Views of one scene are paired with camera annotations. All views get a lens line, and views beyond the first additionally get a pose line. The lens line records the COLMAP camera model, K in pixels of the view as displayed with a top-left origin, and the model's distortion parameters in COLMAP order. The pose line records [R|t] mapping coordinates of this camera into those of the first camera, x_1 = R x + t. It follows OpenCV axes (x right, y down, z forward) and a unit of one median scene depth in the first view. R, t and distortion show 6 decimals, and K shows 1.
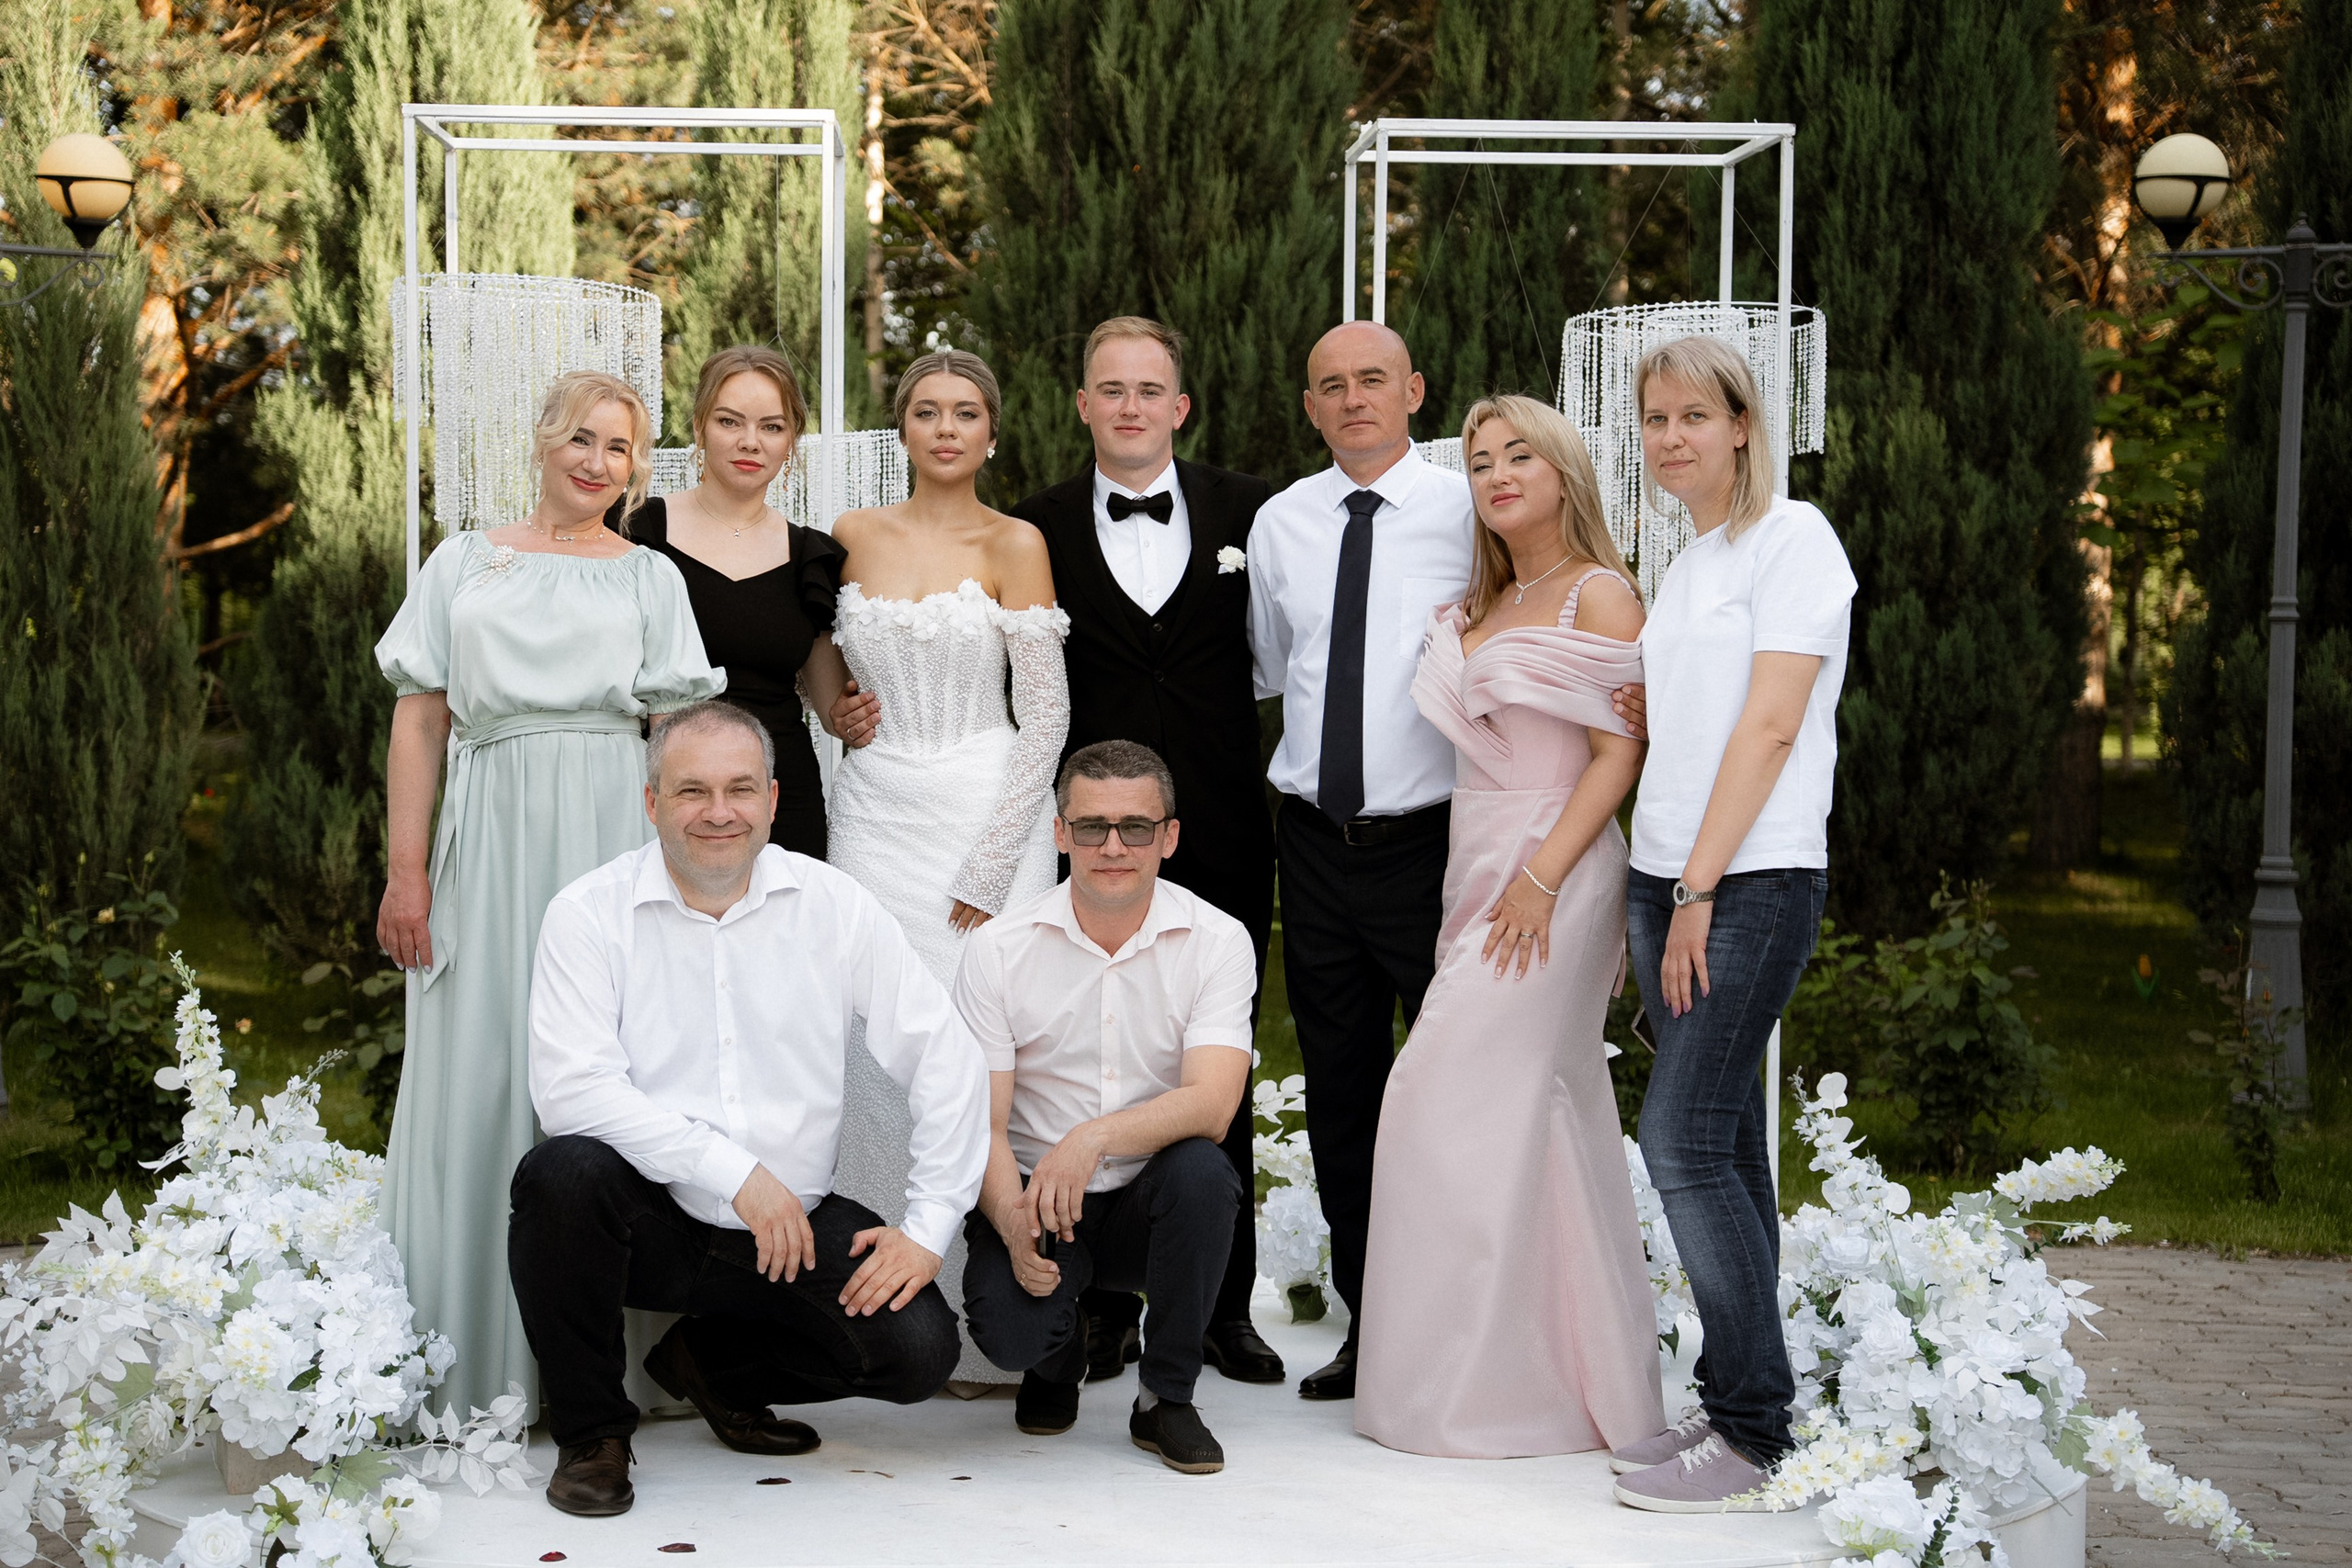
lens RADIAL K [[3880.0, 0, 1176.0], [0, 3880.0, 784.0], [0, 0, 1]] dist [0.237304, 0.134370]
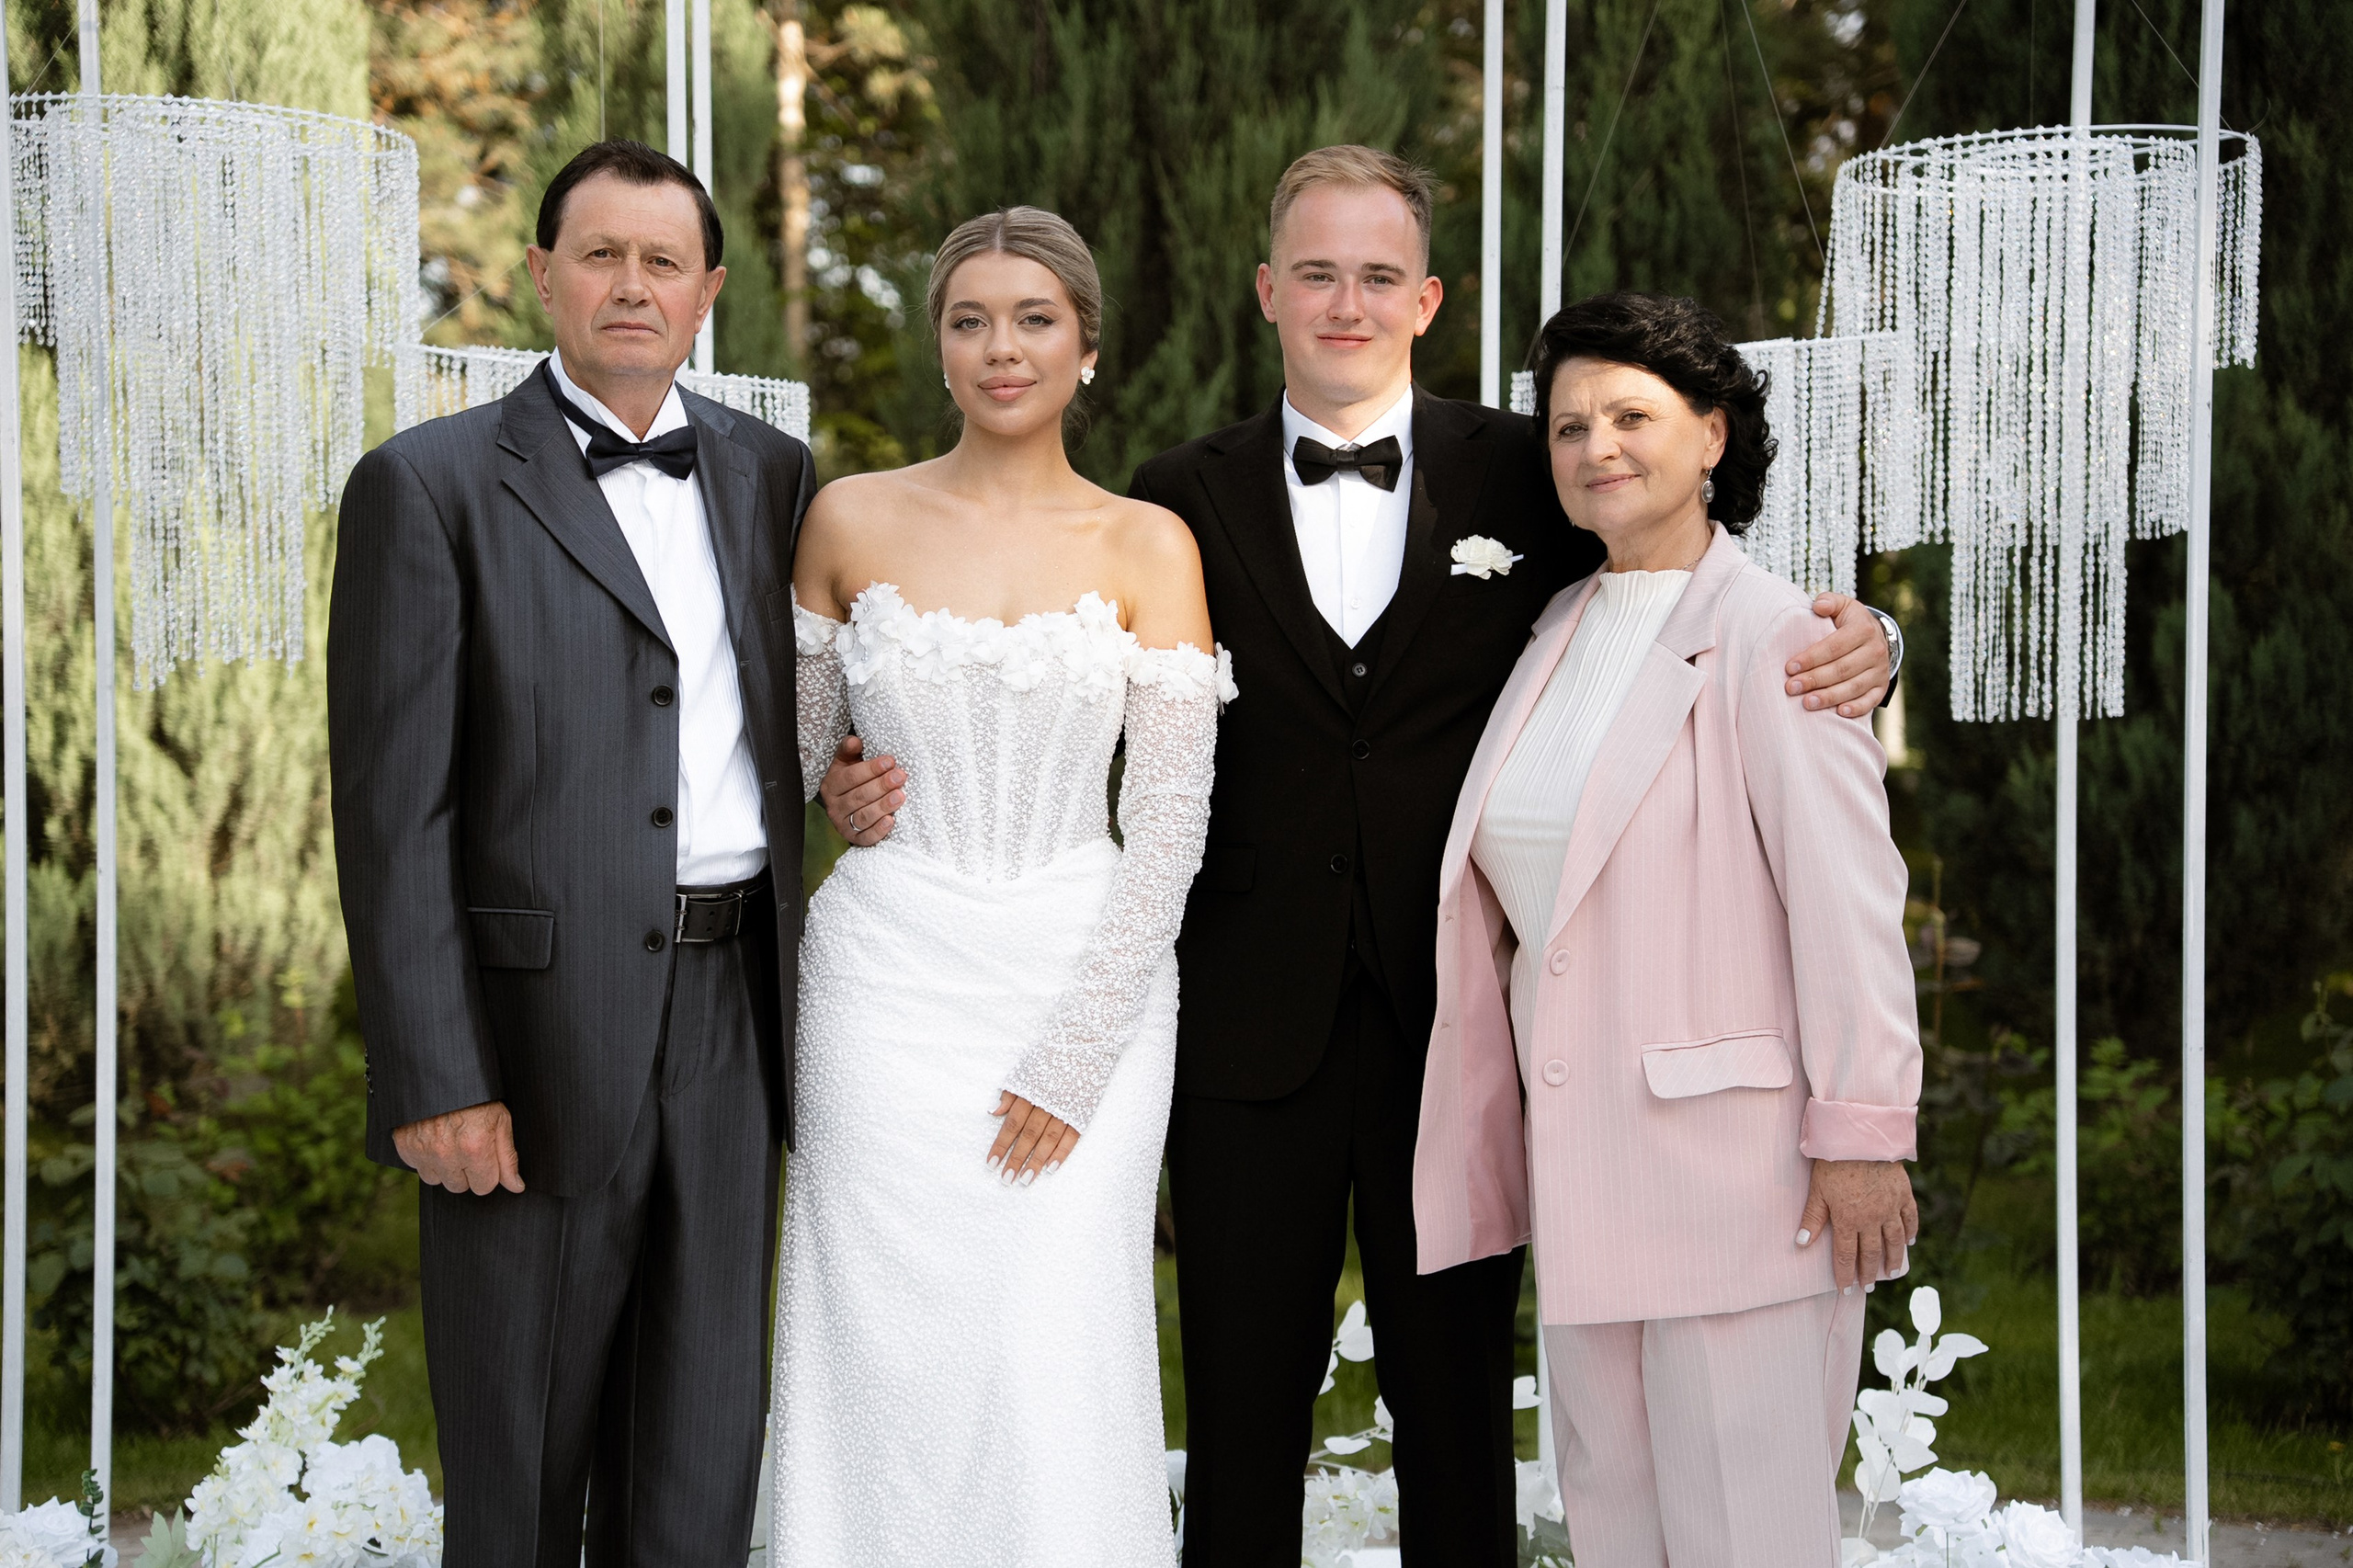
lens RADIAL K [[4706.3, 0, 1128.4], [0, 4706.3, 778.7], [0, 0, 1]] dist [0.425284, 0.433415]
pose [[0.999939, -0.007729, -0.007832, -0.005777], [0.007657, 0.999929, -0.009153, -0.006044], [0.007902, 0.009093, 0.999927, 0.107411]]
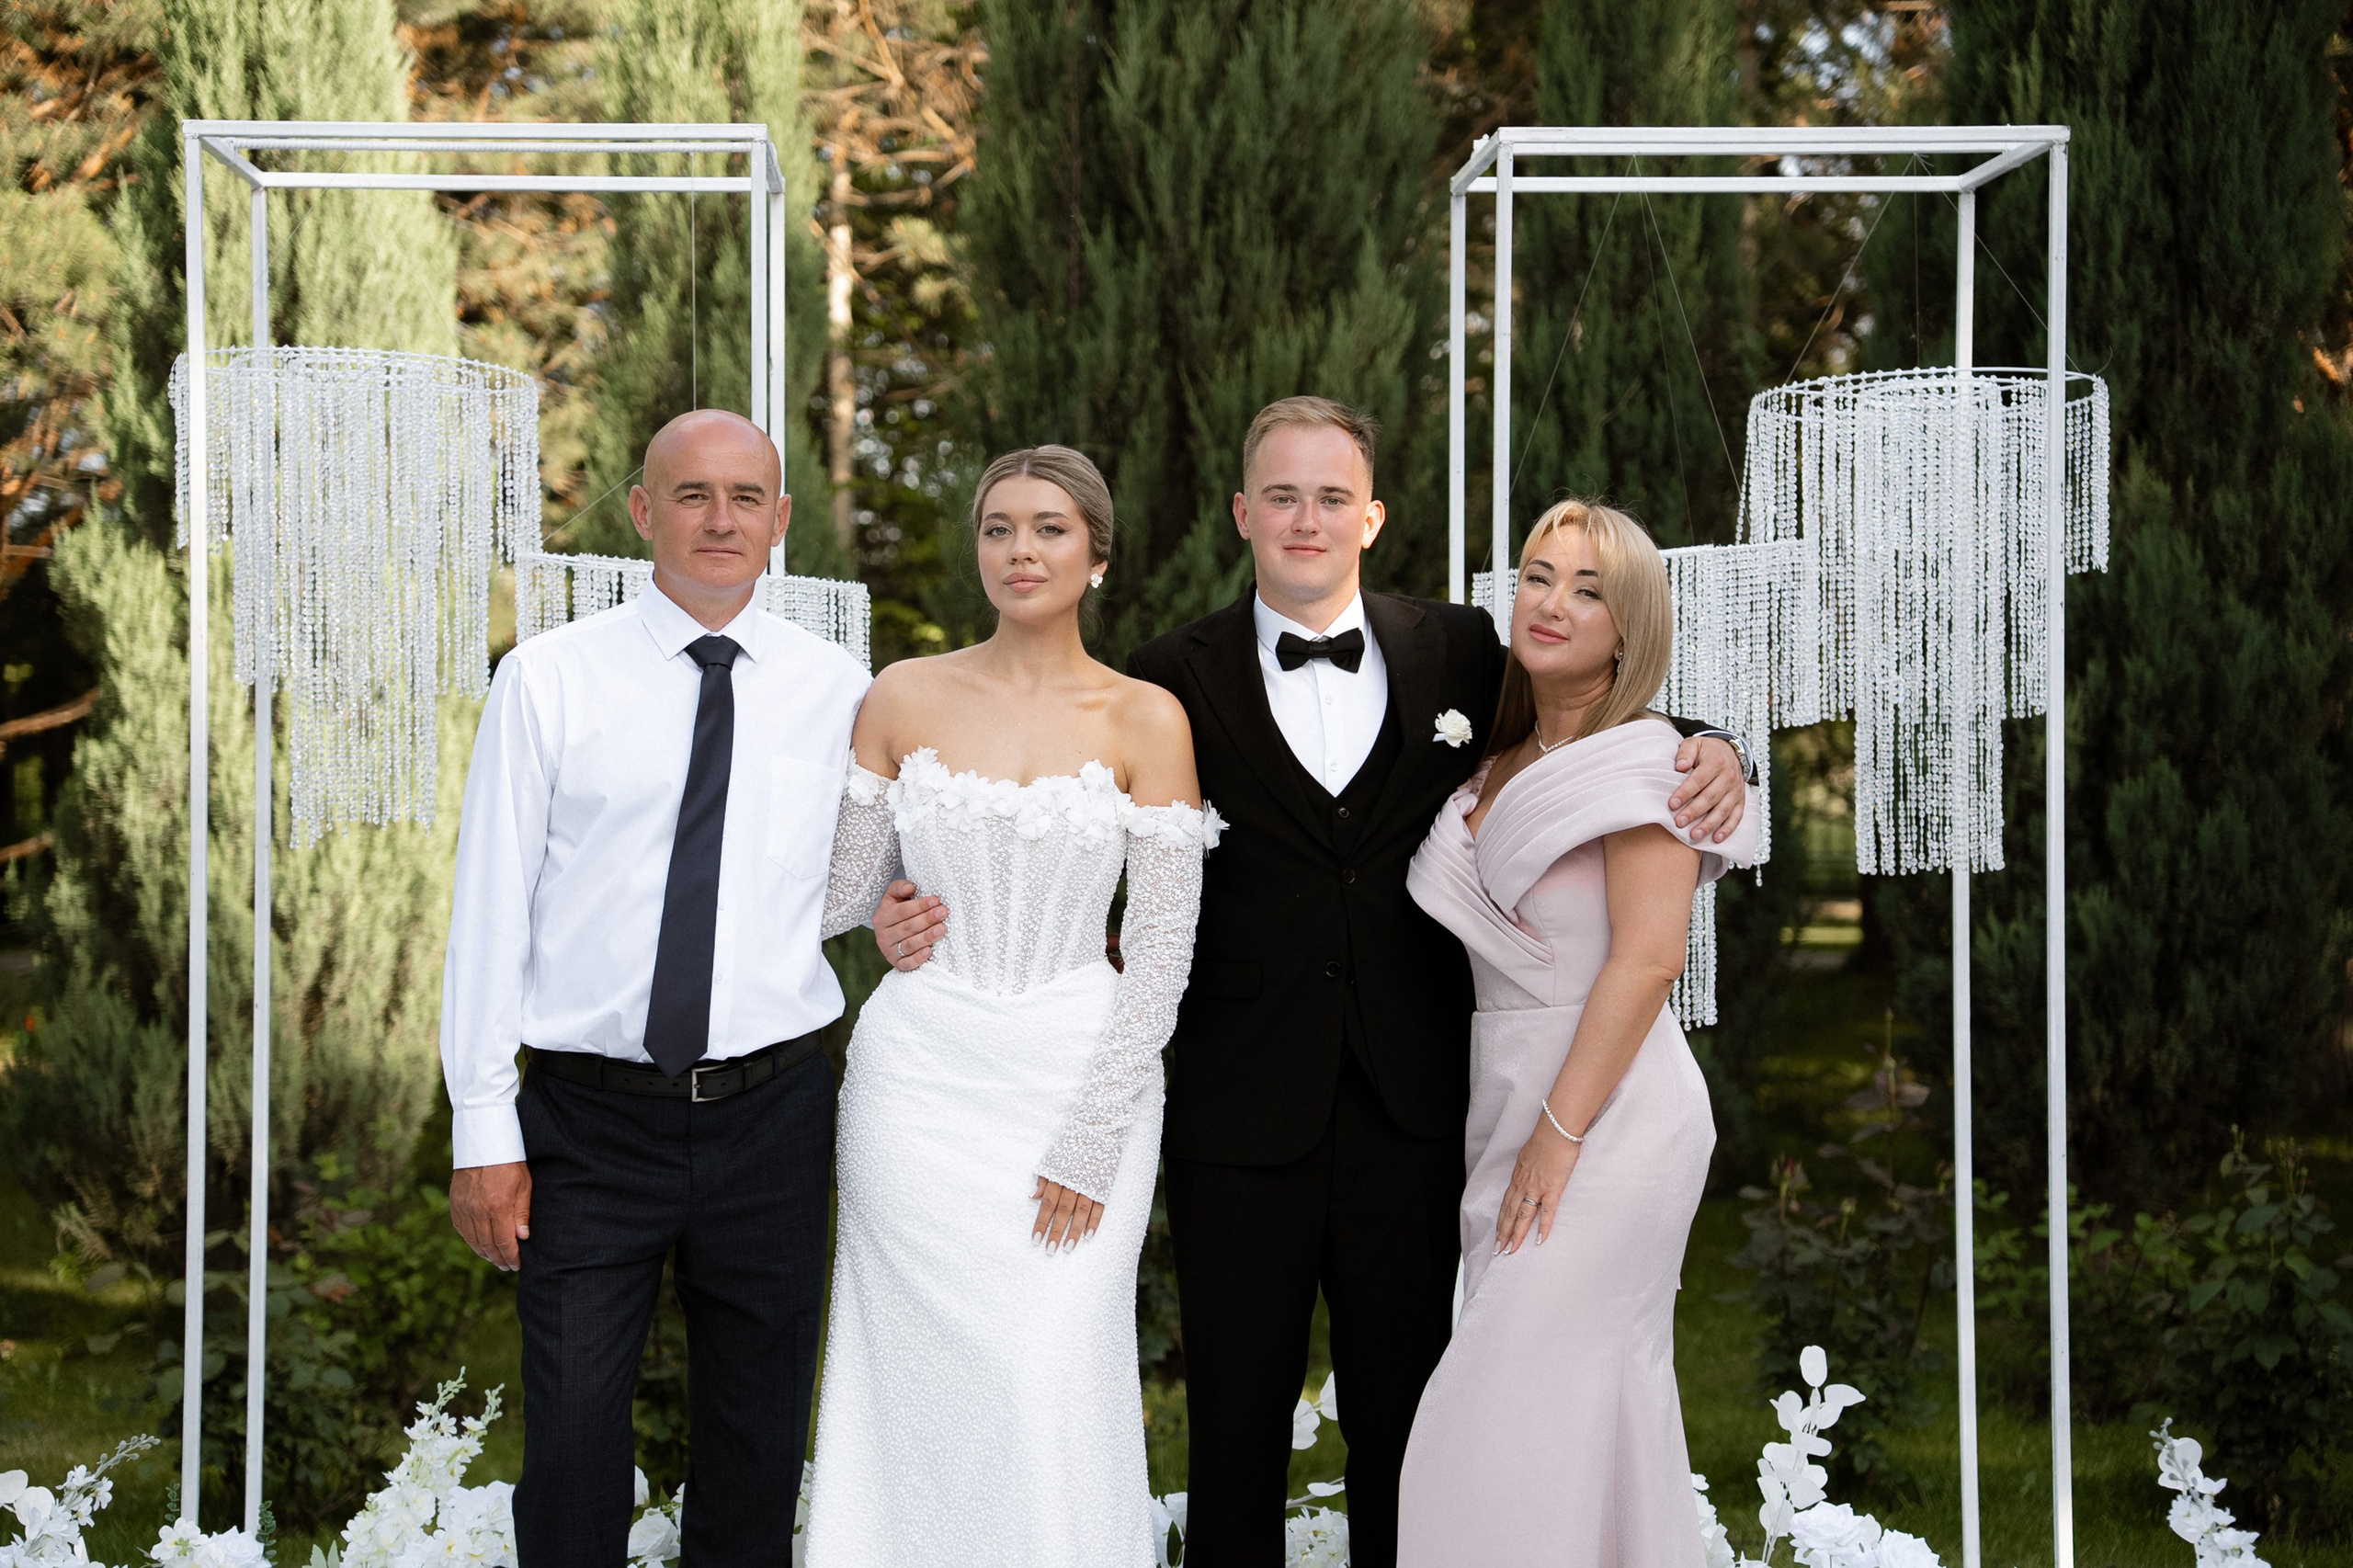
lens RADIAL K [[4706.3, 0, 1128.4], [0, 4706.3, 778.7], [0, 0, 1]] dist [0.425284, 0.433415]
pose [[0.999830, -0.008763, -0.016192, -0.002479], [0.007983, 0.998832, -0.047657, -0.001579], [0.016591, 0.047520, 0.998732, 0.041700]]
